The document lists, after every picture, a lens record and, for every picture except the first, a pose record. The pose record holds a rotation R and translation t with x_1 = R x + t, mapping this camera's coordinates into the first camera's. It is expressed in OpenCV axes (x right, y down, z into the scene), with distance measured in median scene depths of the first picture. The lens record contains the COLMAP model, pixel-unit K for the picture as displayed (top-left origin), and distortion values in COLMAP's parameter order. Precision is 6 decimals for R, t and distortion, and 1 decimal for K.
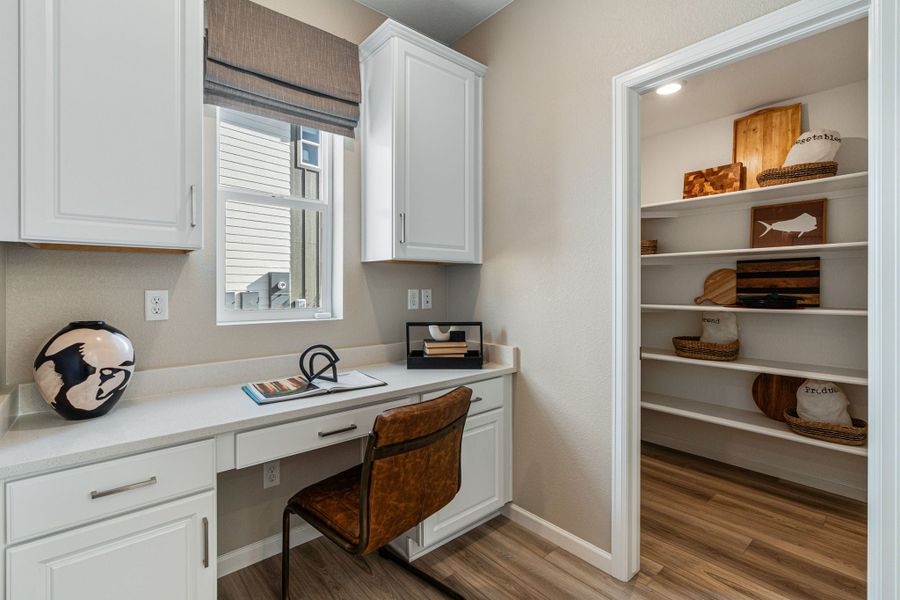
lens RADIAL K [[416.9, 0, 450.7], [0, 416.9, 286.4], [0, 0, 1]] dist [-0.002098, 0.000274]
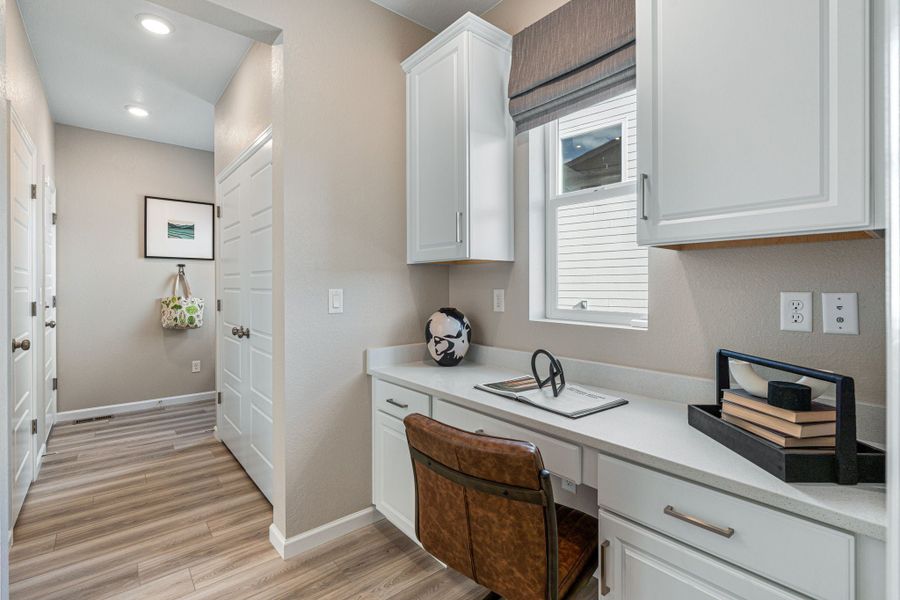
lens RADIAL K [[416.9, 0, 450.7], [0, 416.9, 286.4], [0, 0, 1]] dist [-0.002098, 0.000274]
pose [[-0.010387, -0.000551, -0.999946, 0.858058], [0.000082, 1.000000, -0.000552, 0.000096], [0.999946, -0.000088, -0.010387, 1.135610]]
